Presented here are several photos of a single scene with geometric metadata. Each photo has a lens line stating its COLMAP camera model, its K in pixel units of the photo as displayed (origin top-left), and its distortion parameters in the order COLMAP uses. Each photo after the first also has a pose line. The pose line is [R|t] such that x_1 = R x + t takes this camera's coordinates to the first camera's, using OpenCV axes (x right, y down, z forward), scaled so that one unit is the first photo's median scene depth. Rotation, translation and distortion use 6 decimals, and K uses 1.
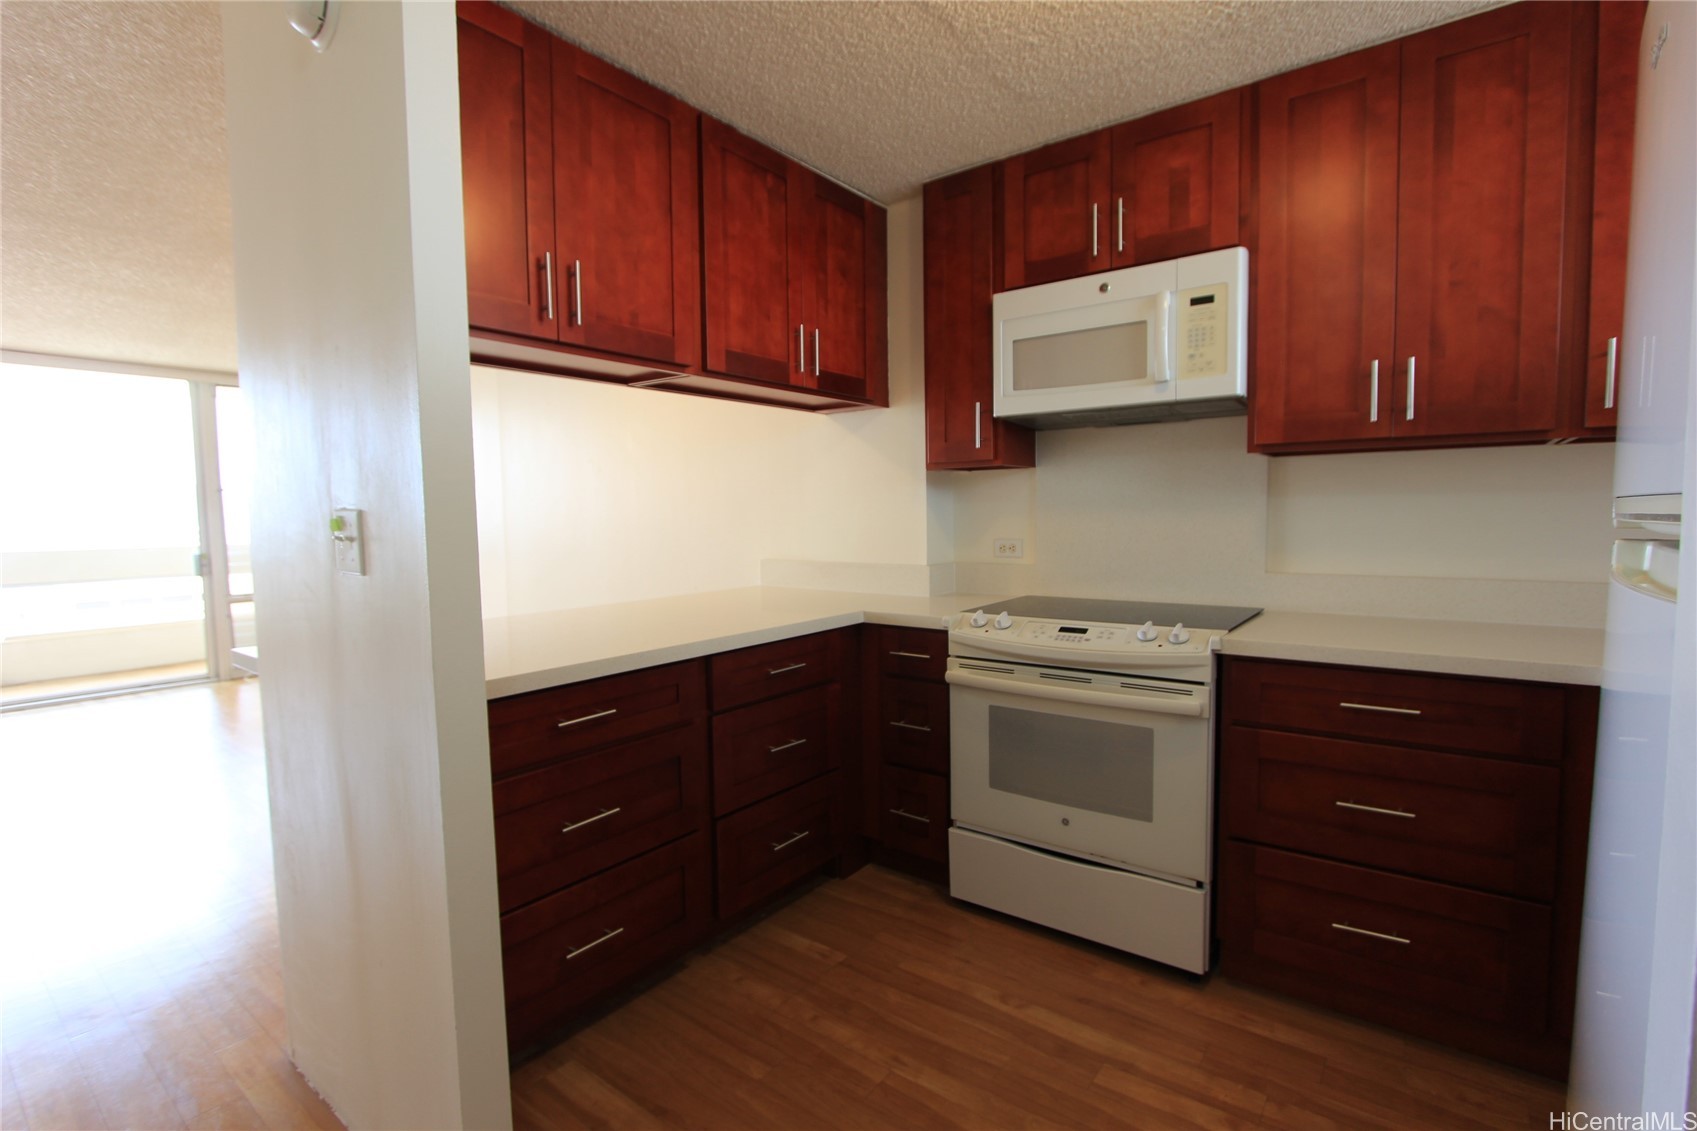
lens RADIAL K [[785.9, 0, 857.2], [0, 785.9, 566.4], [0, 0, 1]] dist [-0.019351, 0.001586]
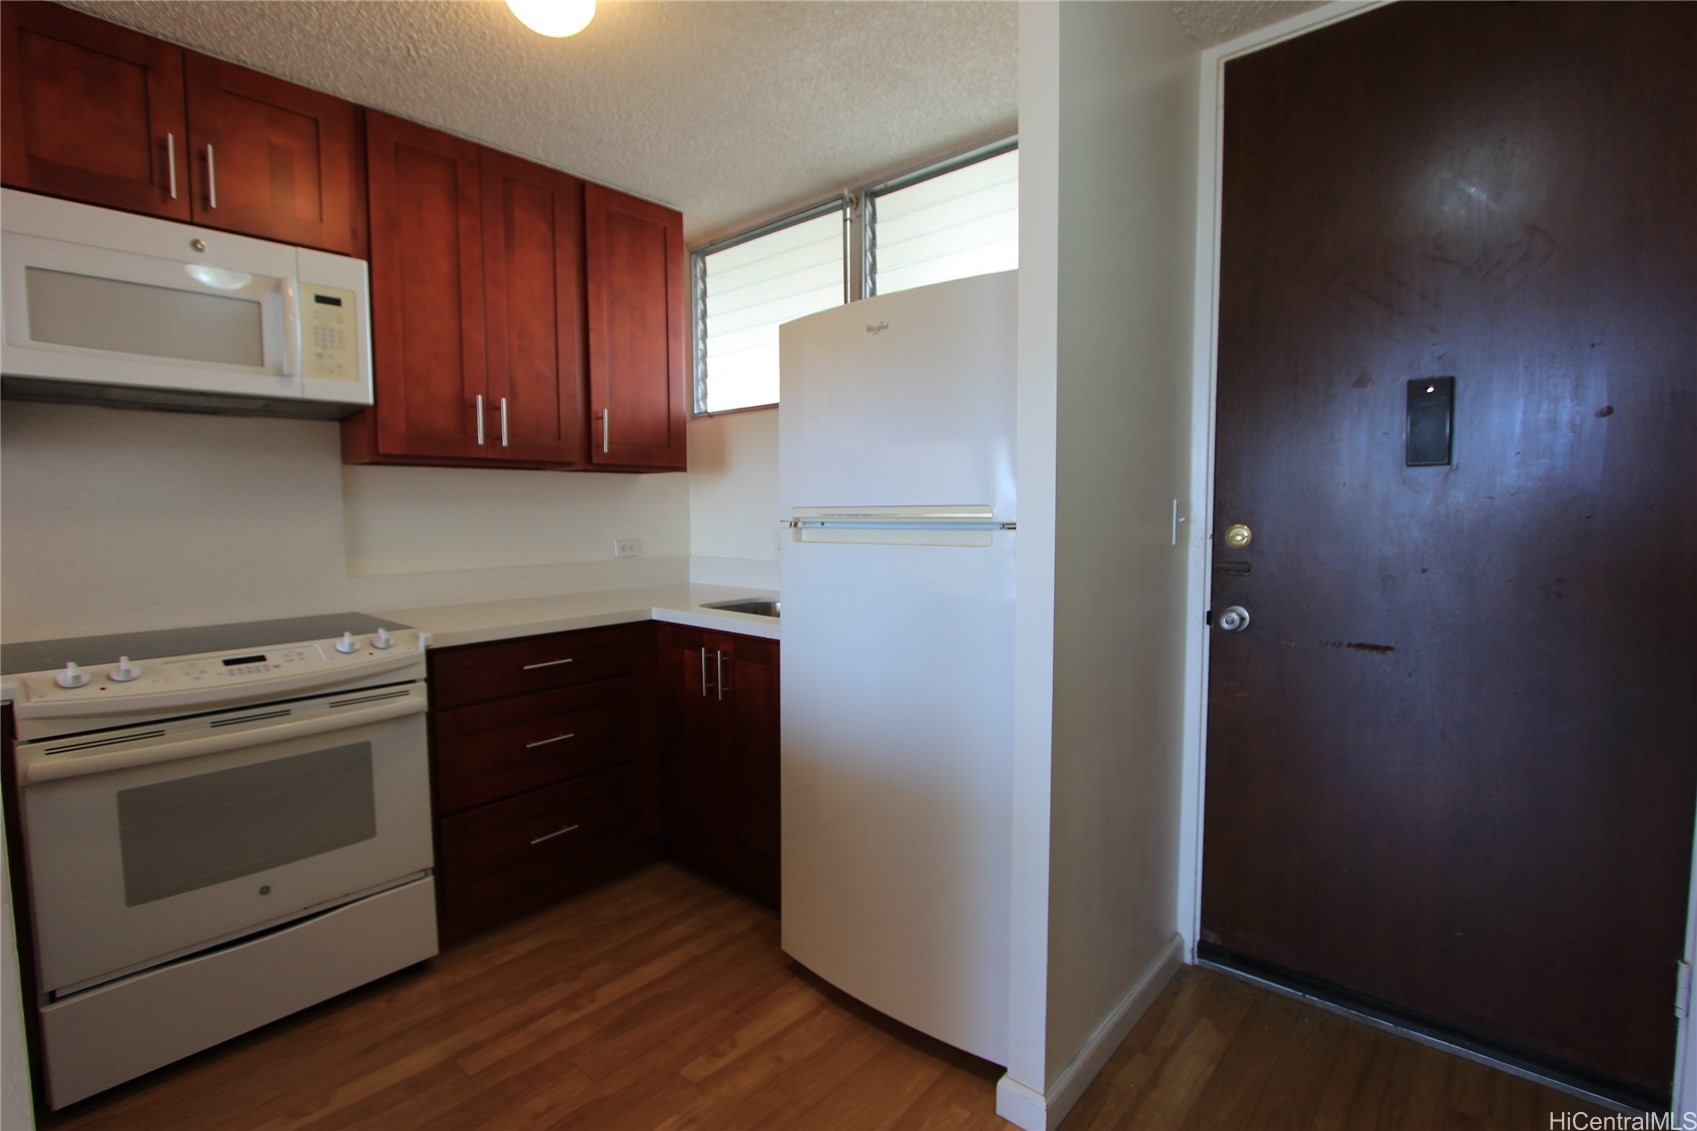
lens RADIAL K [[785.9, 0, 854.4], [0, 785.9, 565.5], [0, 0, 1]] dist [-0.019351, 0.001586]
pose [[0.067054, -0.058654, 0.996024, -0.505927], [0.074452, 0.995782, 0.053627, -0.014669], [-0.994968, 0.070560, 0.071138, 0.304343]]
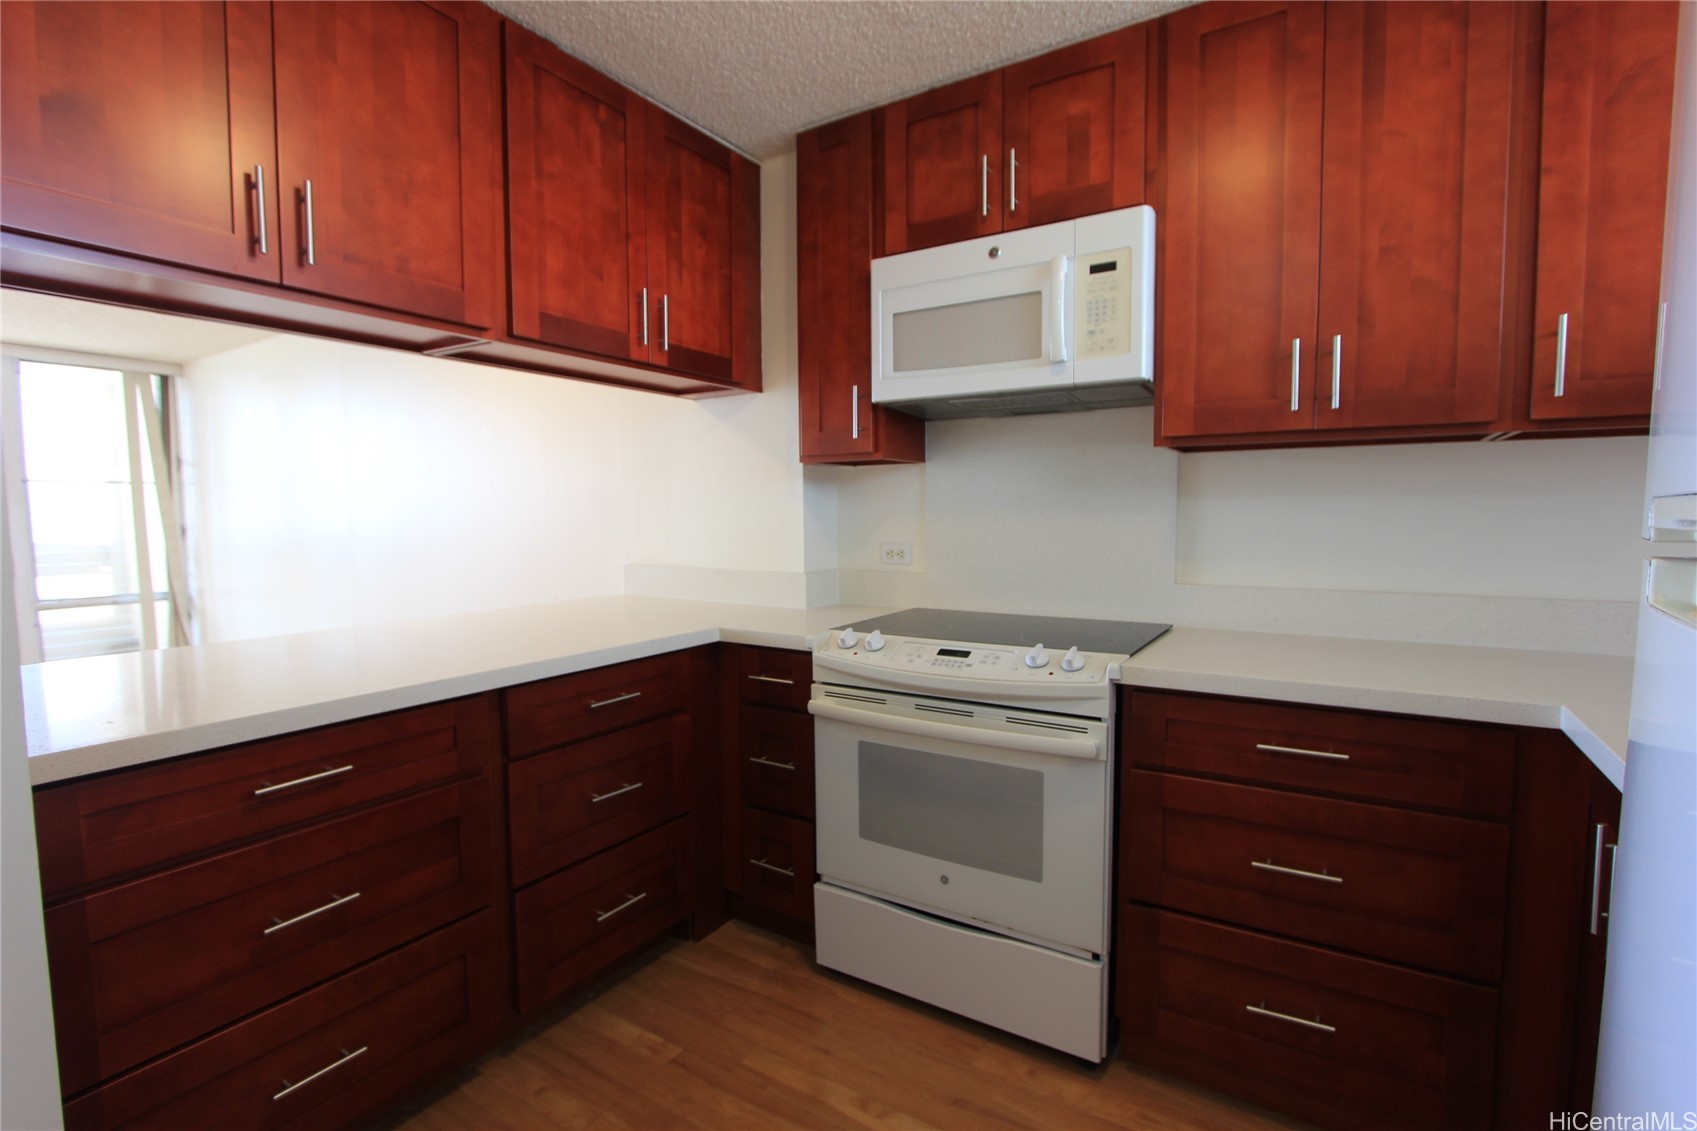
lens RADIAL K [[785.9, 0, 858.3], [0, 785.9, 566.3], [0, 0, 1]] dist [-0.019351, 0.001586]
pose [[0.996281, 0.003174, 0.086106, 0.102519], [-0.003082, 0.999995, -0.001205, -0.011177], [-0.086109, 0.000935, 0.996285, 0.170671]]
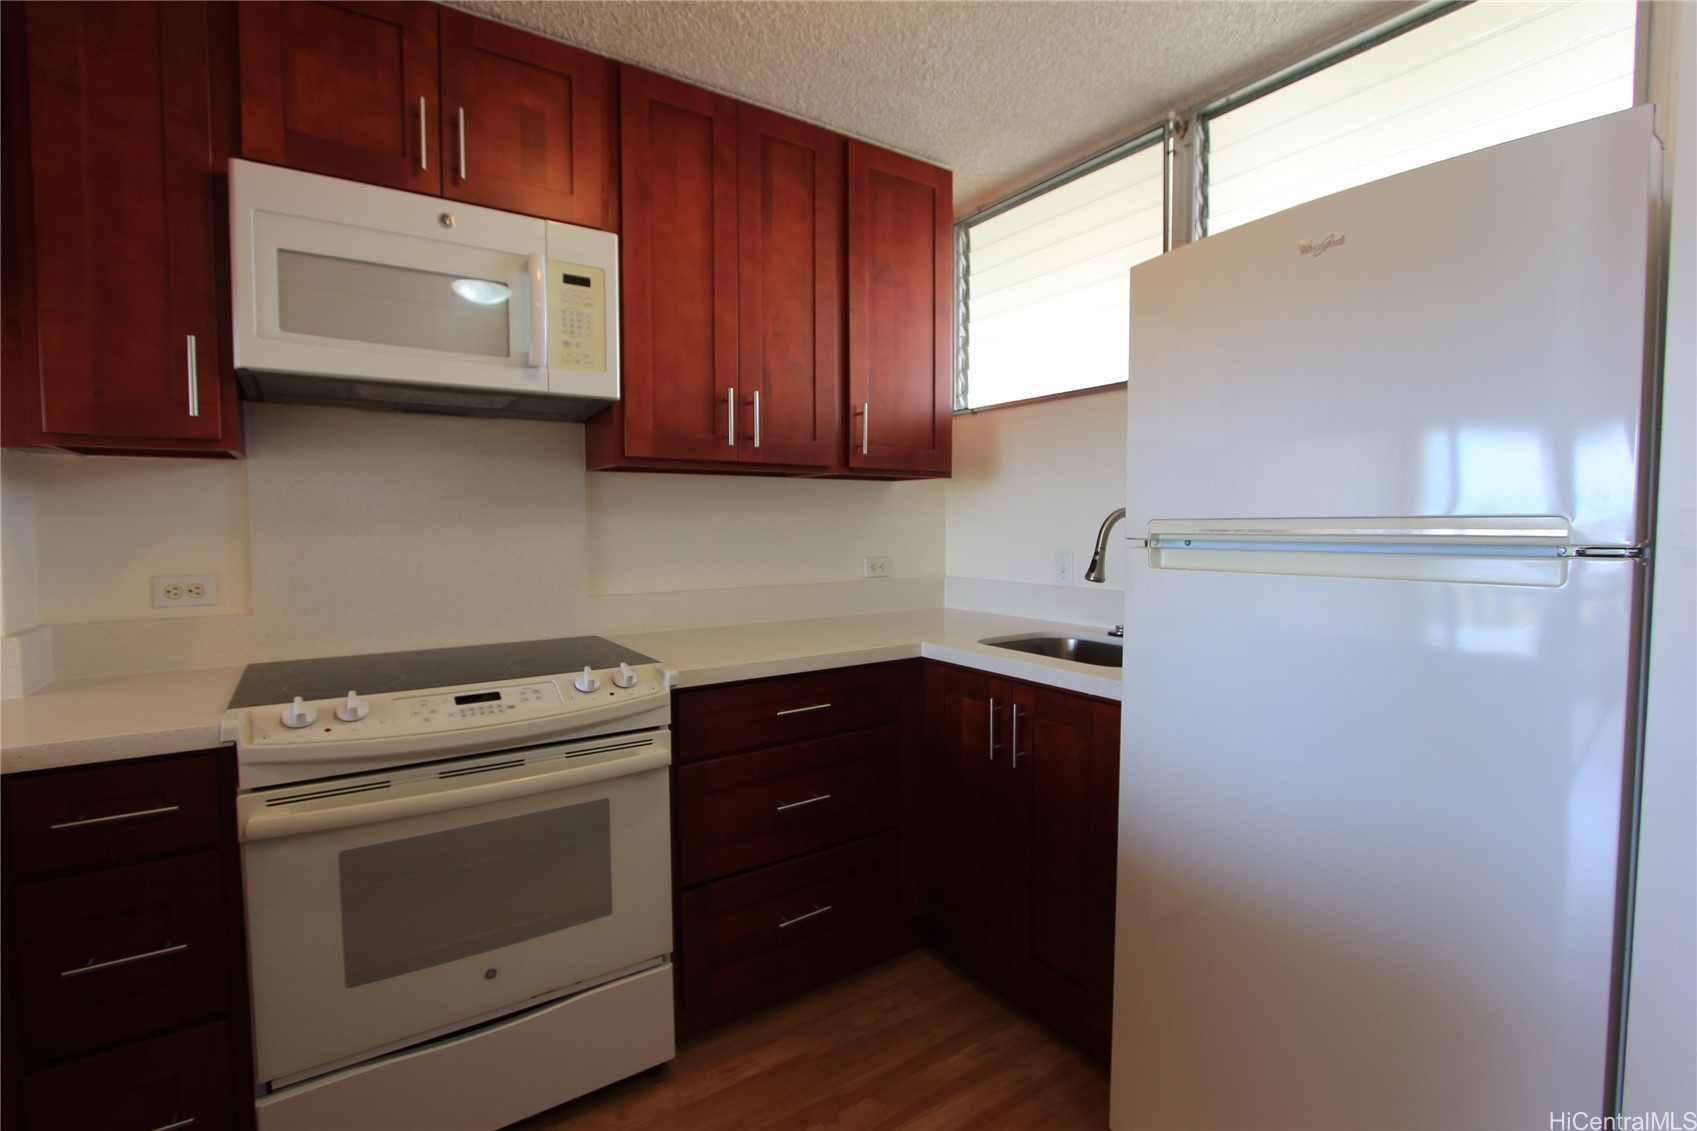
lens RADIAL K [[785.9, 0, 850.3], [0, 785.9, 565.7], [0, 0, 1]] dist [-0.019351, 0.001586]
pose [[0.315842, -0.037901, 0.948055, -0.284329], [0.064869, 0.997726, 0.018276, -0.028442], [-0.946592, 0.055727, 0.317582, 0.471981]]
